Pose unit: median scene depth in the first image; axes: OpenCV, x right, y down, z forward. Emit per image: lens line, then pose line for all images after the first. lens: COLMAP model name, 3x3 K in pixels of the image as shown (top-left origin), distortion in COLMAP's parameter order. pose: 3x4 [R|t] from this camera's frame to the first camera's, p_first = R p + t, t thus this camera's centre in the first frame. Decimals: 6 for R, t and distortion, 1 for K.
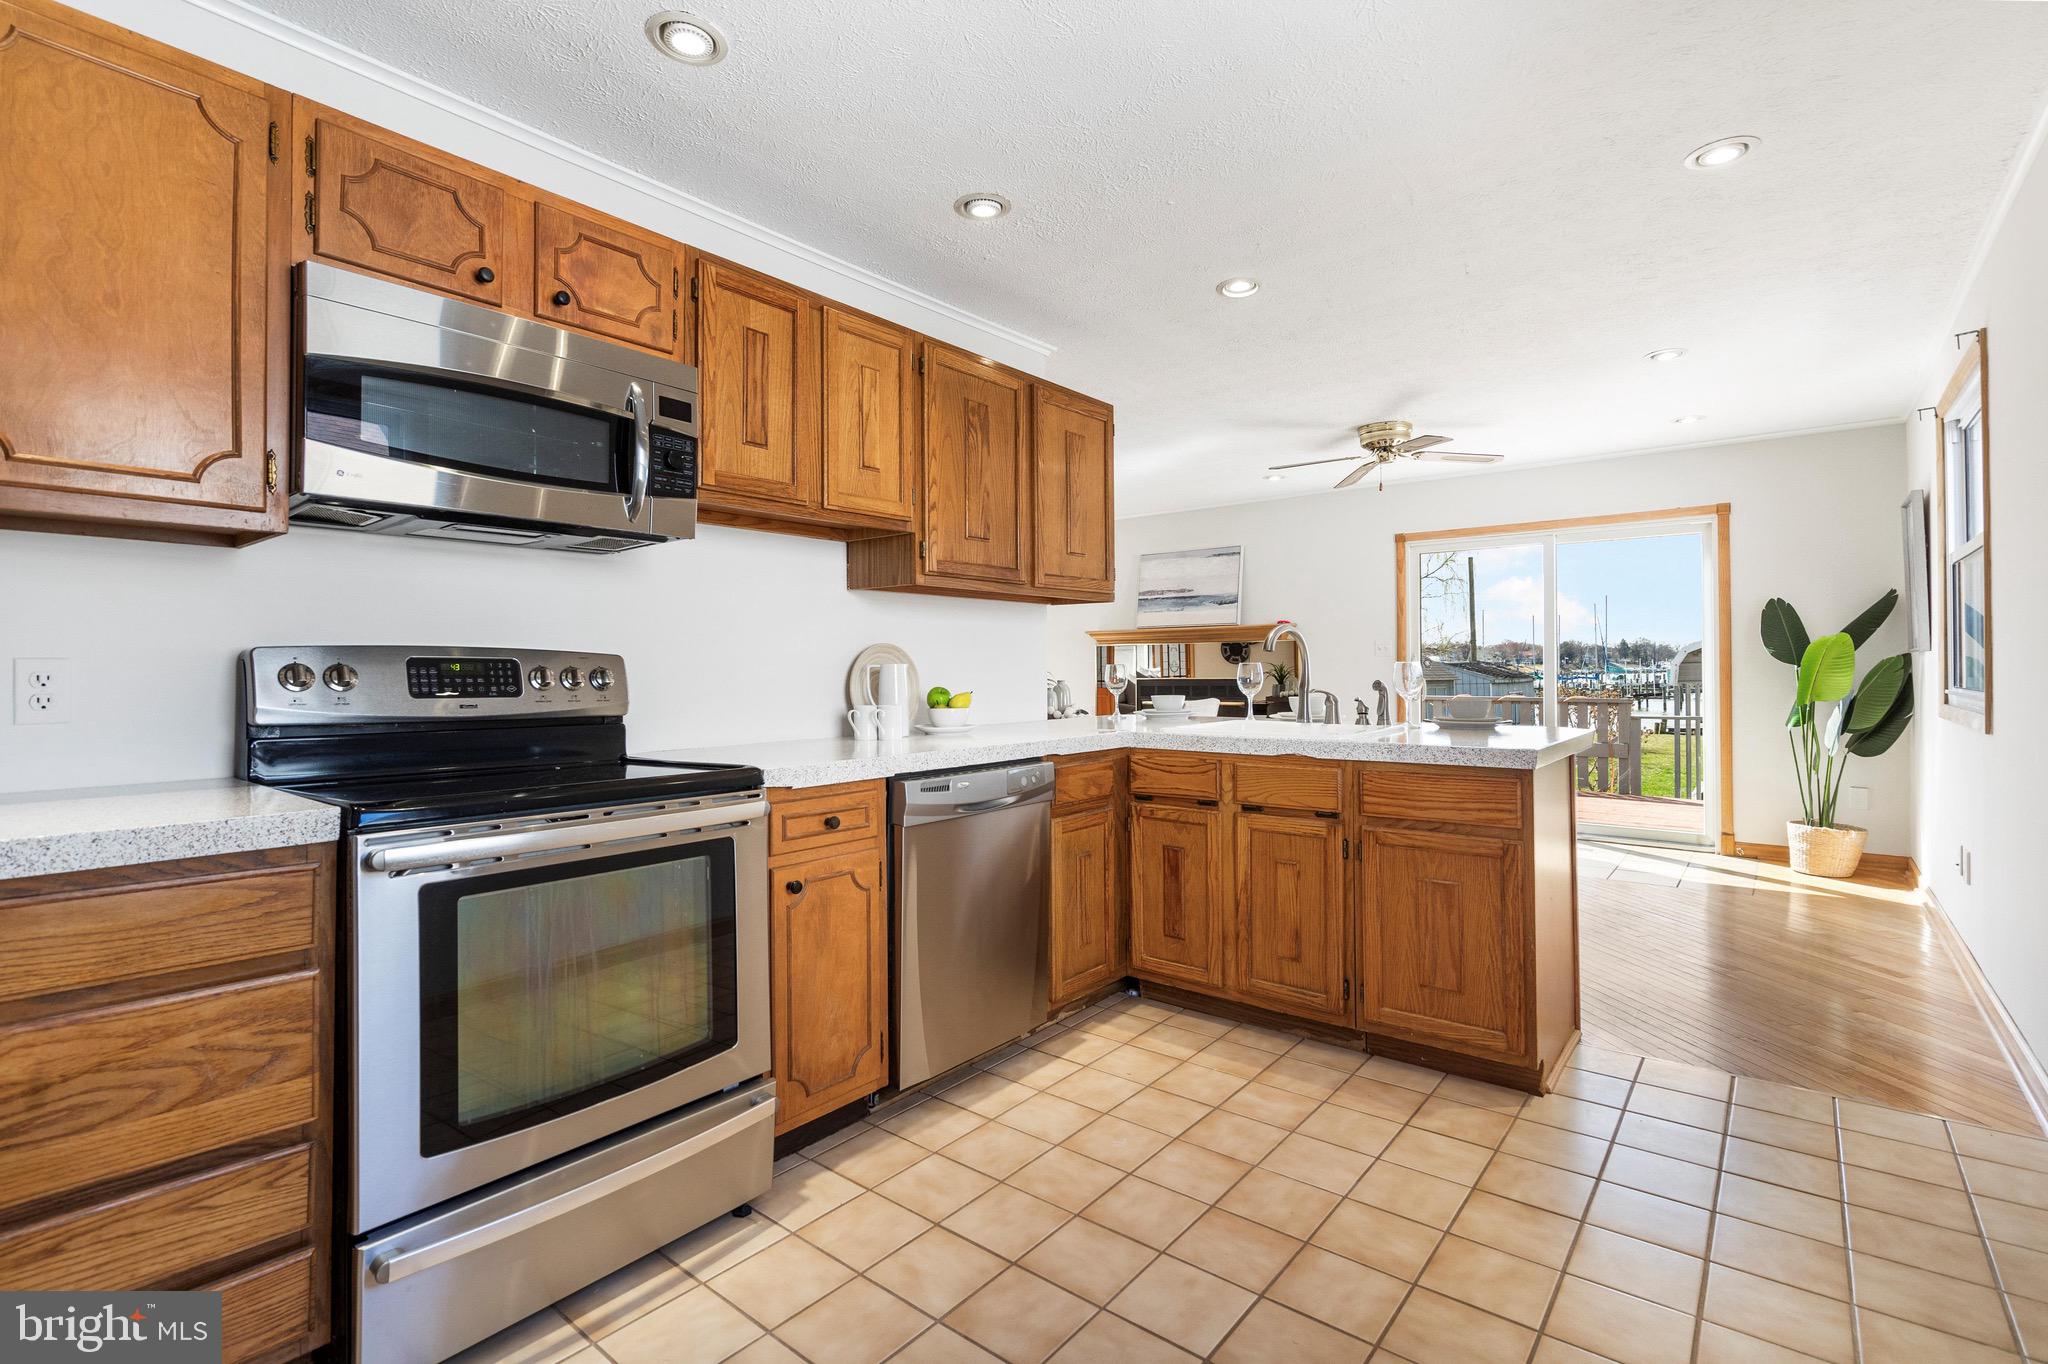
lens RADIAL K [[966.1, 0, 1052.8], [0, 966.1, 651.0], [0, 0, 1]] dist [-0.003714, 0.002510]
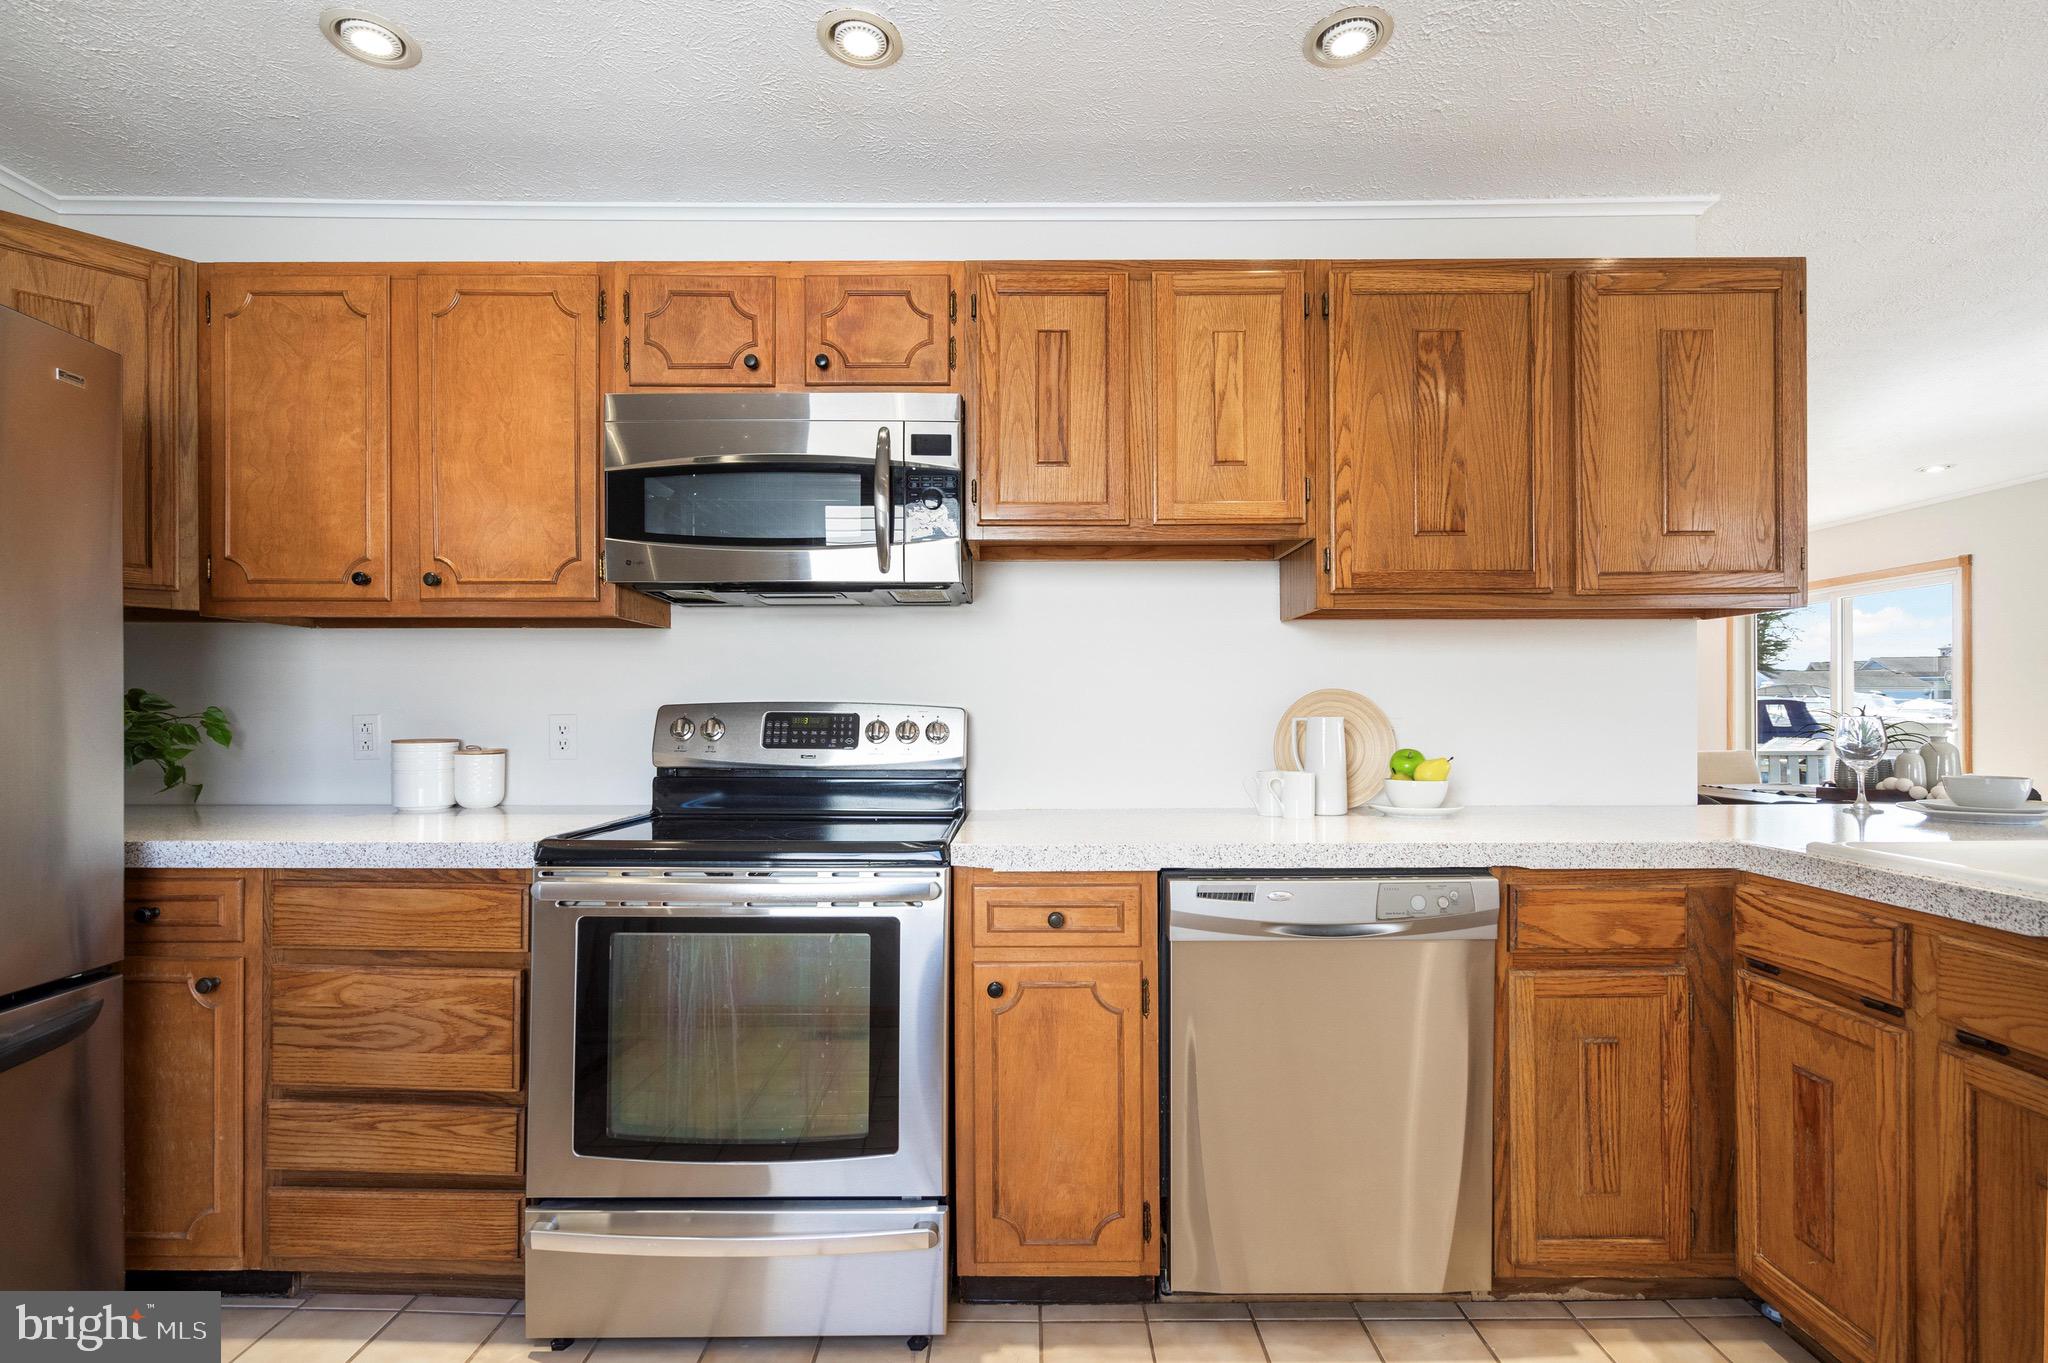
lens RADIAL K [[966.1, 0, 1027.5], [0, 966.1, 703.2], [0, 0, 1]] dist [-0.003714, 0.002510]
pose [[0.606559, 0.000180, -0.795039, 0.404839], [0.013909, 0.999845, 0.010839, -0.011491], [0.794917, -0.017632, 0.606462, 0.508714]]
